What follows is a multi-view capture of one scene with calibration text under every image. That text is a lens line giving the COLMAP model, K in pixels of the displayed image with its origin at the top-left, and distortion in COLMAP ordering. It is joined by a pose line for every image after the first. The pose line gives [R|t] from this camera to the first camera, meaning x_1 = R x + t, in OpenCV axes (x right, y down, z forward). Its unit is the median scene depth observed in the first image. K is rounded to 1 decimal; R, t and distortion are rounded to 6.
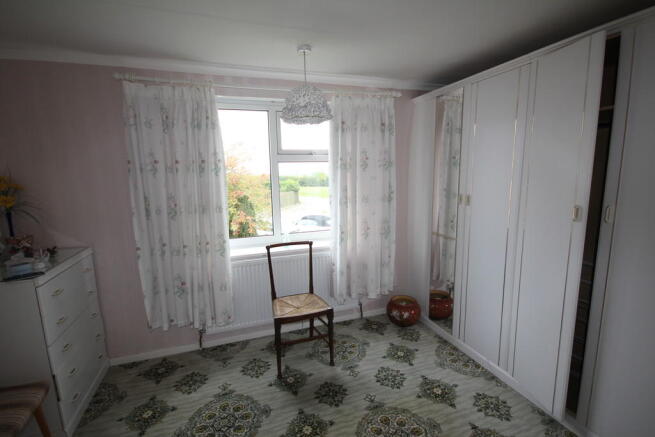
lens RADIAL K [[303.5, 0, 322.8], [0, 303.5, 222.2], [0, 0, 1]] dist [0.002095, 0.000248]
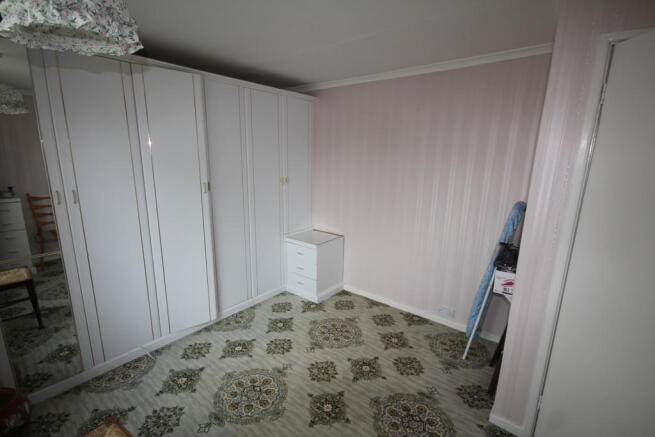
lens RADIAL K [[303.5, 0, 321.5], [0, 303.5, 216.8], [0, 0, 1]] dist [0.002095, 0.000248]
pose [[-0.545853, -0.150741, 0.824210, -0.730221], [0.131228, 0.956164, 0.261783, -0.231889], [-0.827541, 0.251054, -0.502143, 1.316178]]
